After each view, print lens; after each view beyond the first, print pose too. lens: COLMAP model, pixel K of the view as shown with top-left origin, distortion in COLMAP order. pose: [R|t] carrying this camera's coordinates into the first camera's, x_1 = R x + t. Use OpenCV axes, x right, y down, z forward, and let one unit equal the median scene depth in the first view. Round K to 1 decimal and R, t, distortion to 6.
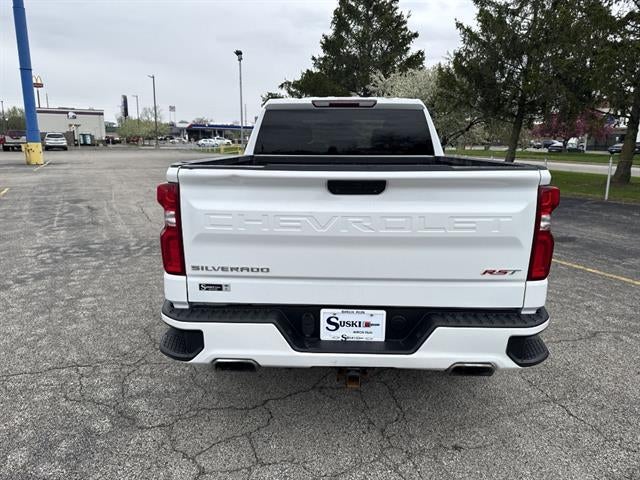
lens RADIAL K [[445.2, 0, 317.2], [0, 445.2, 242.3], [0, 0, 1]] dist [0.060467, -0.082868]
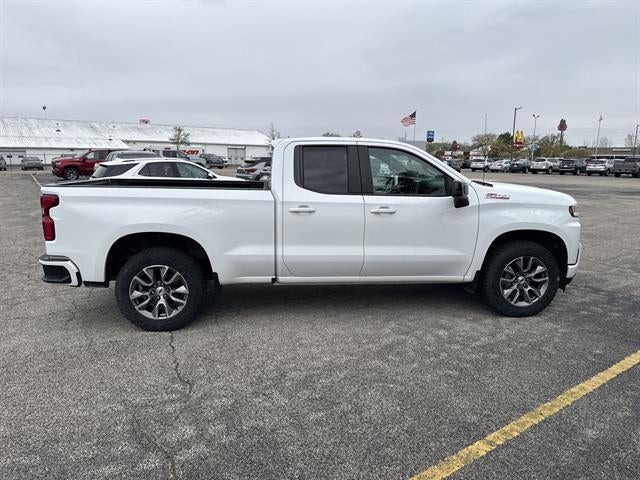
lens RADIAL K [[451.9, 0, 320.0], [0, 451.9, 240.0], [0, 0, 1]] dist [0.067280, -0.088742]
pose [[0.140192, 0.163592, -0.976516, 1.422363], [-0.228118, 0.965060, 0.128923, -0.247202], [0.963488, 0.204687, 0.172612, 0.967308]]
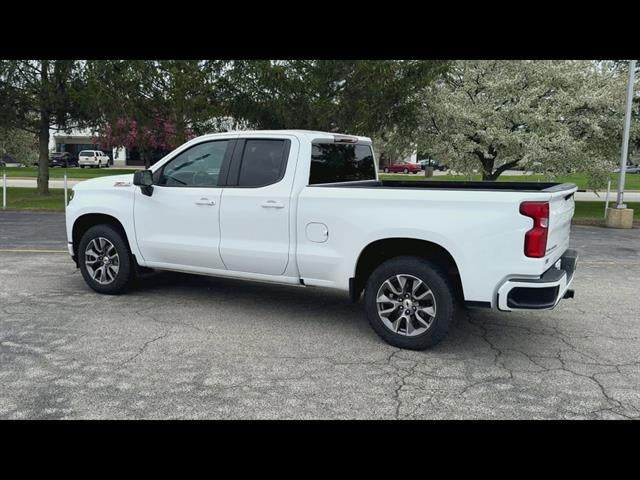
lens RADIAL K [[581.3, 0, 323.2], [0, 581.3, 256.8], [0, 0, 1]] dist [0.139029, -0.248632]
pose [[0.462335, -0.153187, 0.873373, -1.379092], [0.189508, 0.979277, 0.071443, -0.126914], [-0.866218, 0.132481, 0.481784, 0.348258]]
